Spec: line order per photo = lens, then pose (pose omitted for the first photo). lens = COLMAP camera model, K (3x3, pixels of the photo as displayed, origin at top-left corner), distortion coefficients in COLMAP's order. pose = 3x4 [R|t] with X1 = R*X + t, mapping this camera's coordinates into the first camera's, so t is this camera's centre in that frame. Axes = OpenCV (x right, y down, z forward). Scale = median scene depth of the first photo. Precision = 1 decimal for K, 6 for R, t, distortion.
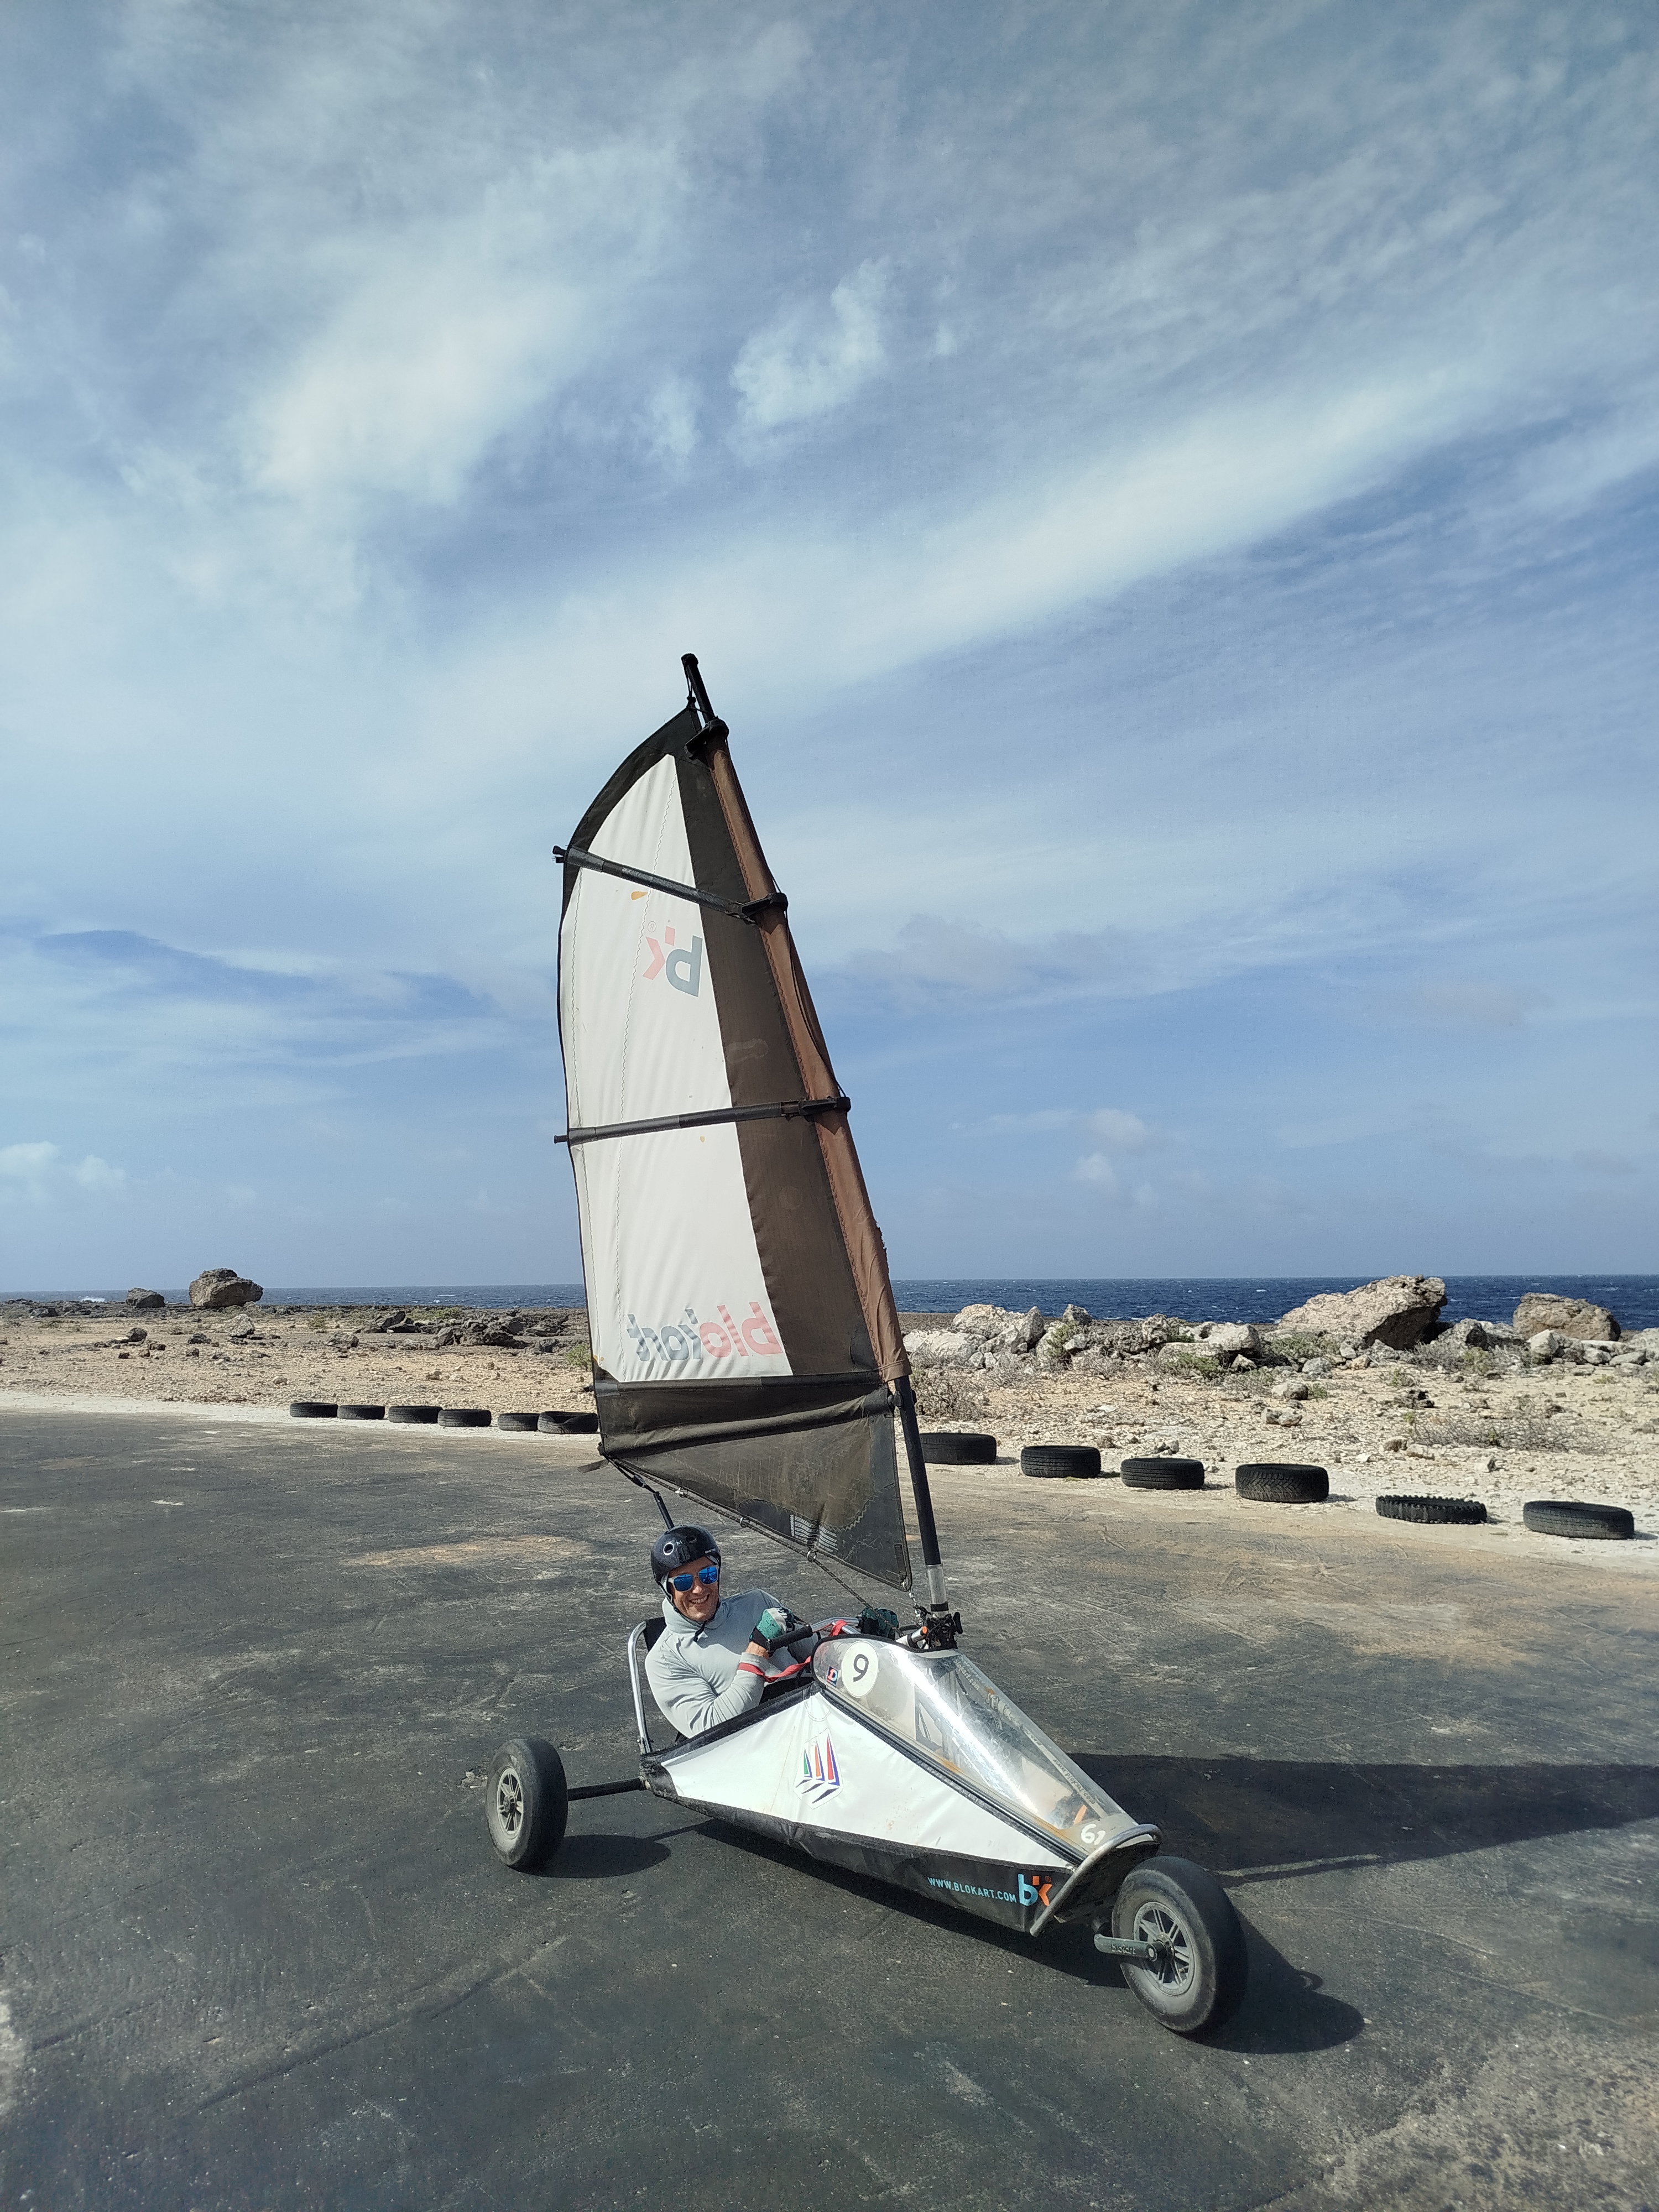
lens RADIAL K [[1585.7, 0, 857.8], [0, 1585.7, 1046.1], [0, 0, 1]] dist [0.003660, 0.003392]
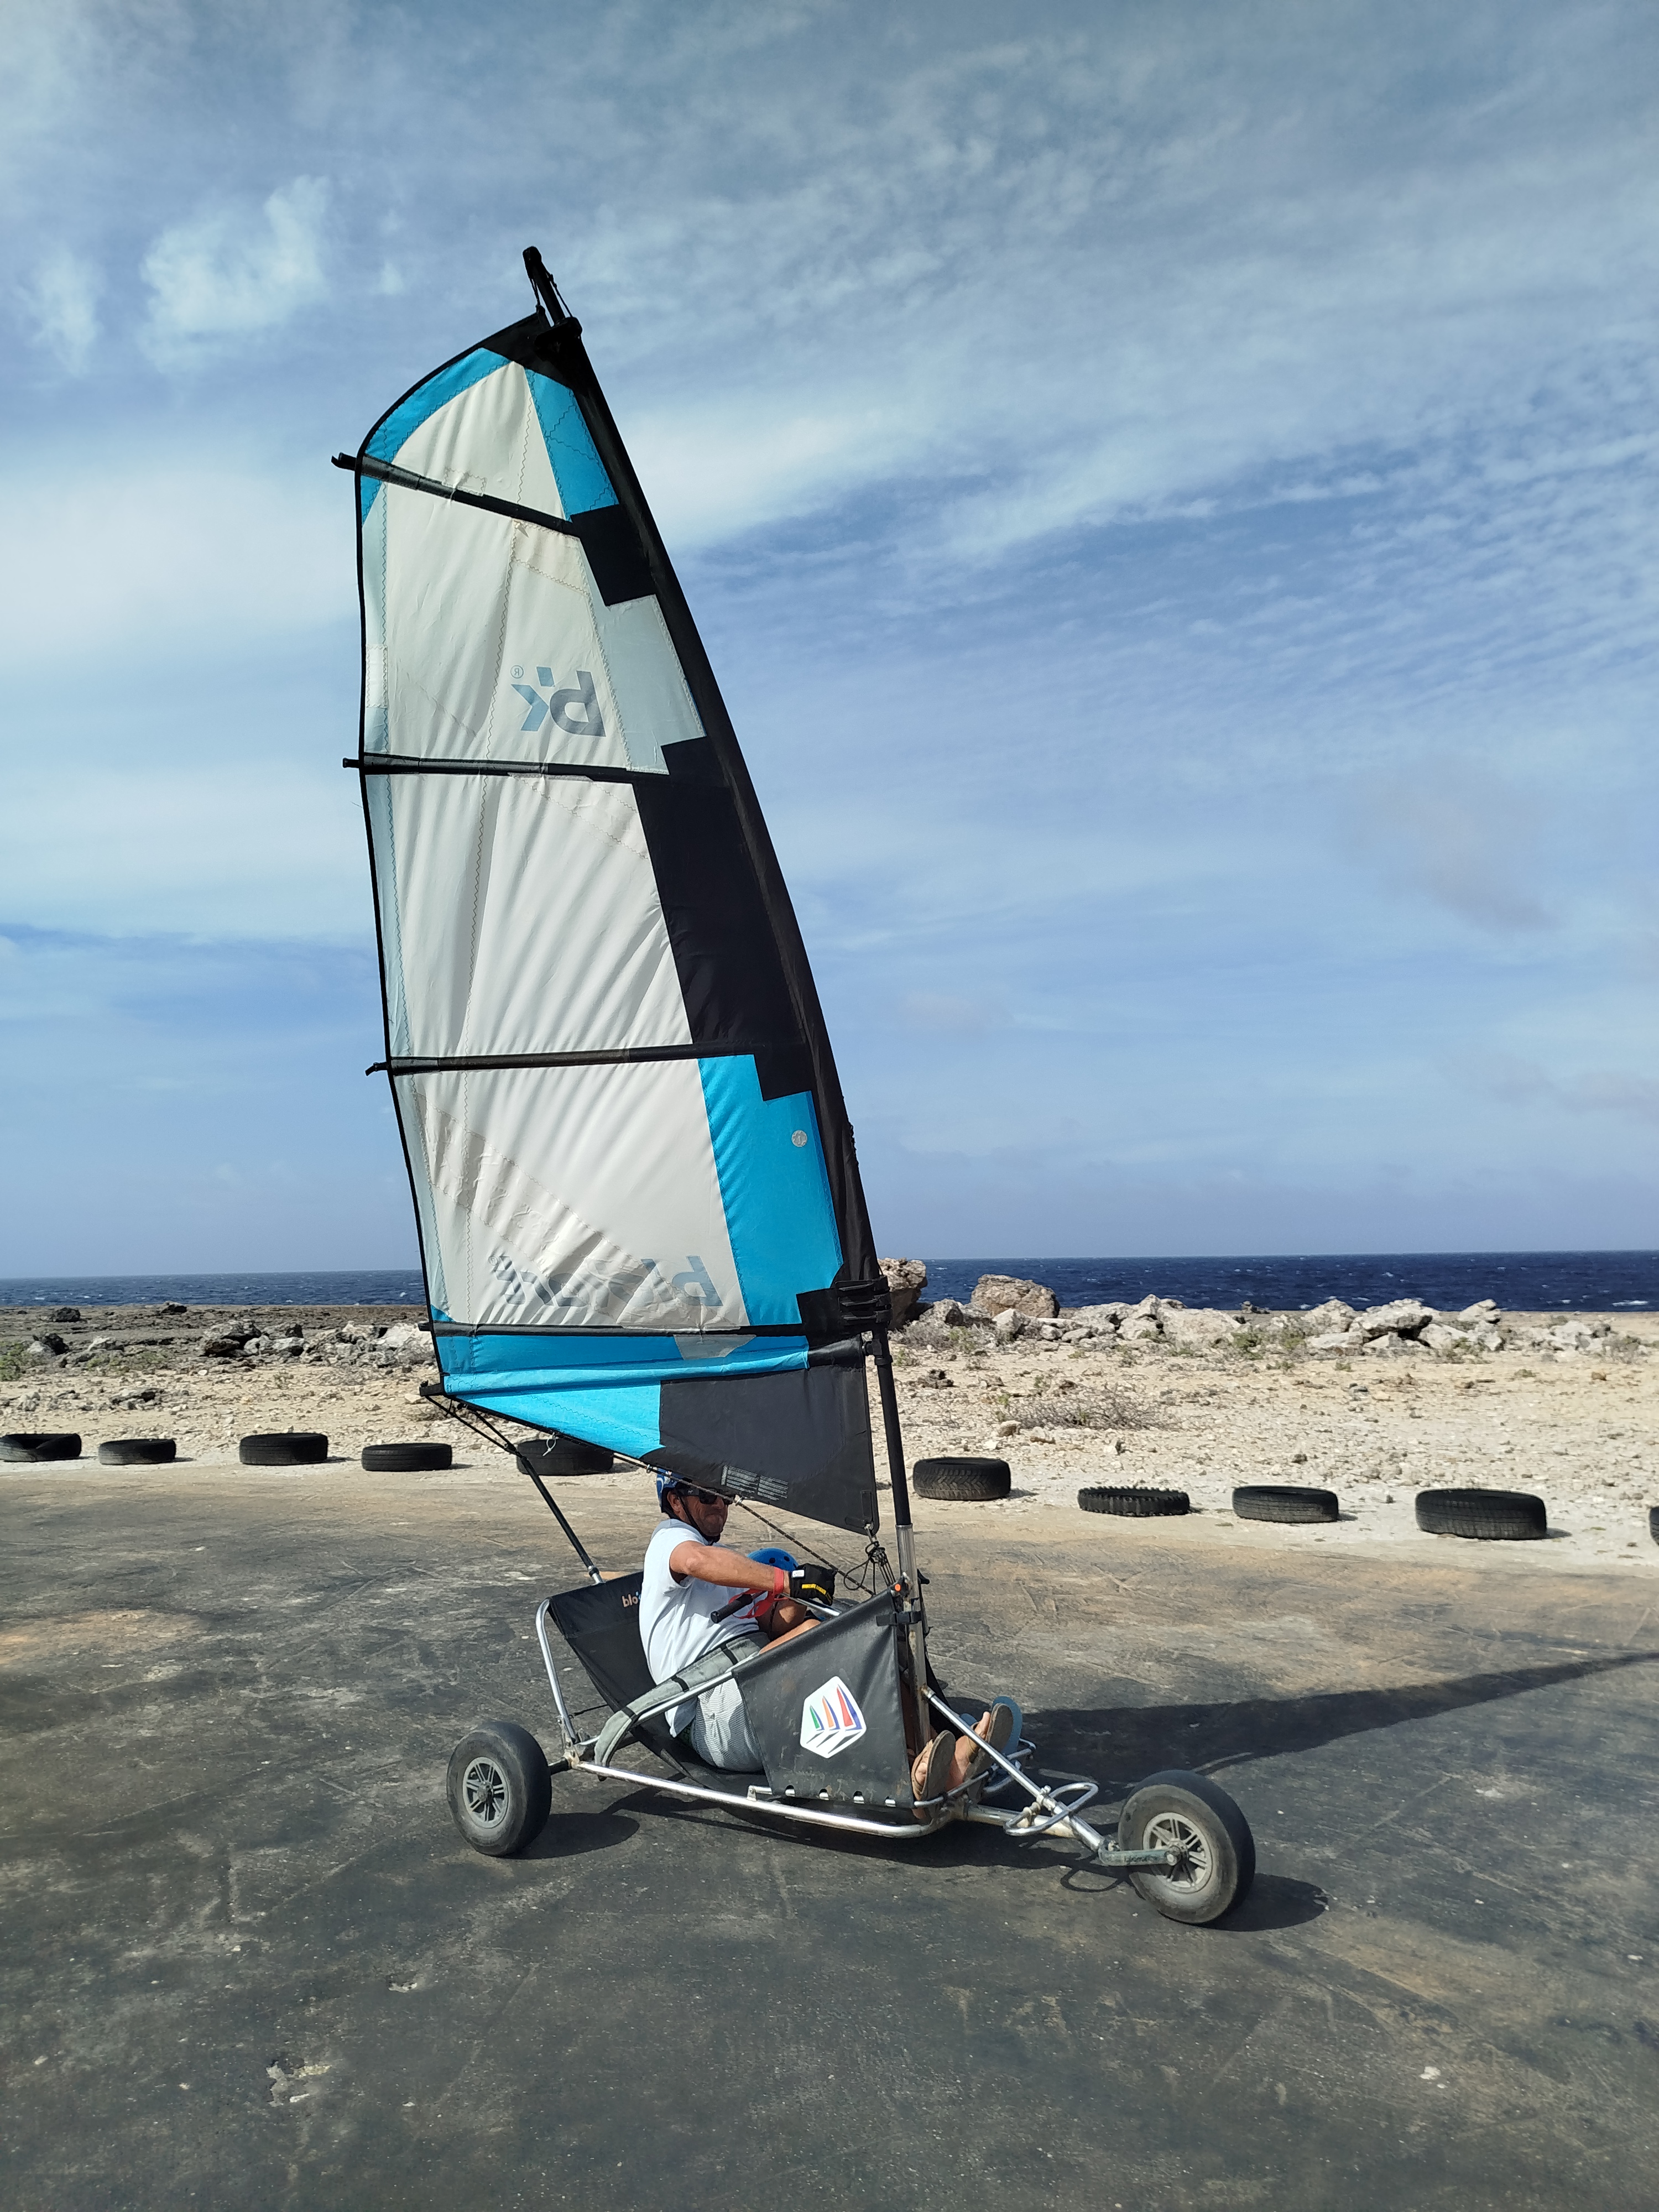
lens RADIAL K [[1585.7, 0, 877.0], [0, 1585.7, 1088.0], [0, 0, 1]] dist [0.003660, 0.003392]
pose [[0.934920, 0.031783, 0.353433, -0.076856], [-0.043730, 0.998708, 0.025868, 0.016140], [-0.352154, -0.039640, 0.935102, 0.105842]]
